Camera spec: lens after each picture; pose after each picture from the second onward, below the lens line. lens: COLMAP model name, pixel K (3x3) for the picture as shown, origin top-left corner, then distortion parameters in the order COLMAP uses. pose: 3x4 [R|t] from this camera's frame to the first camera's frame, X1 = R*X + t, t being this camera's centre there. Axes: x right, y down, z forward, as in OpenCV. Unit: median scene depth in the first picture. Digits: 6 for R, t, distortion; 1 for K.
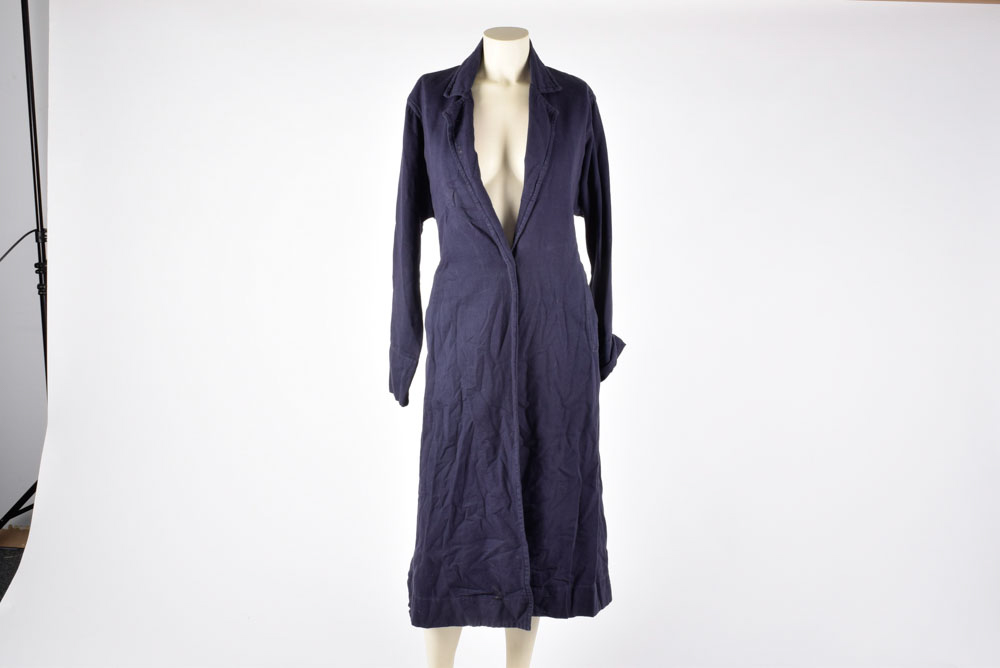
lens RADIAL K [[1041.3, 0, 501.3], [0, 1041.3, 337.2], [0, 0, 1]] dist [-0.011627, 0.000000]
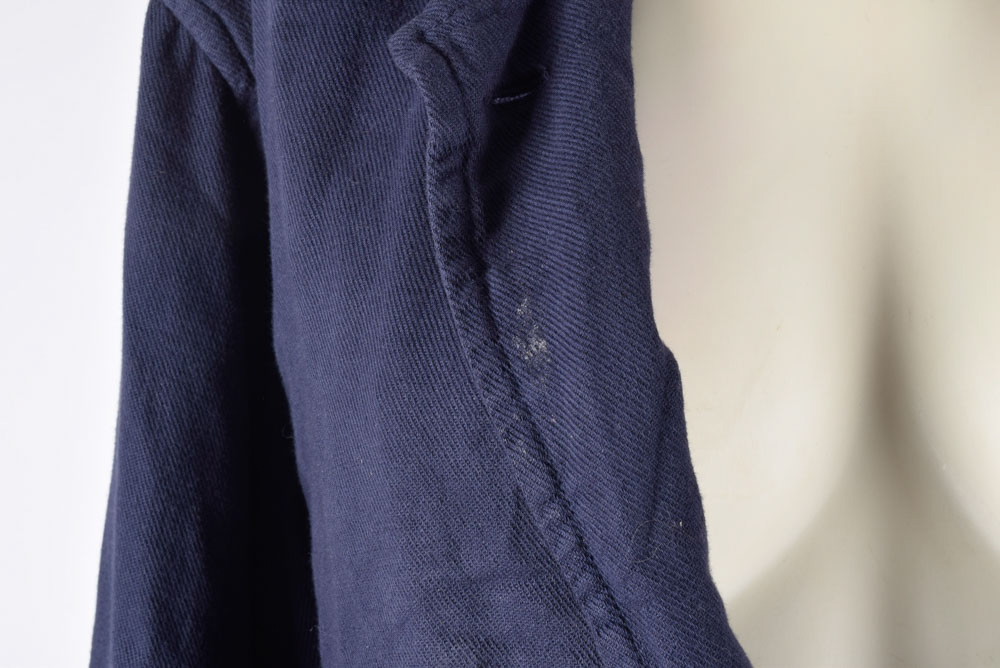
lens RADIAL K [[2230.8, 0, 499.6], [0, 2230.8, 333.7], [0, 0, 1]] dist [0.039736, 0.000000]
pose [[0.998857, -0.010510, -0.046622, -0.030876], [0.004287, 0.991290, -0.131625, -0.144007], [0.047599, 0.131274, 0.990203, 0.737013]]
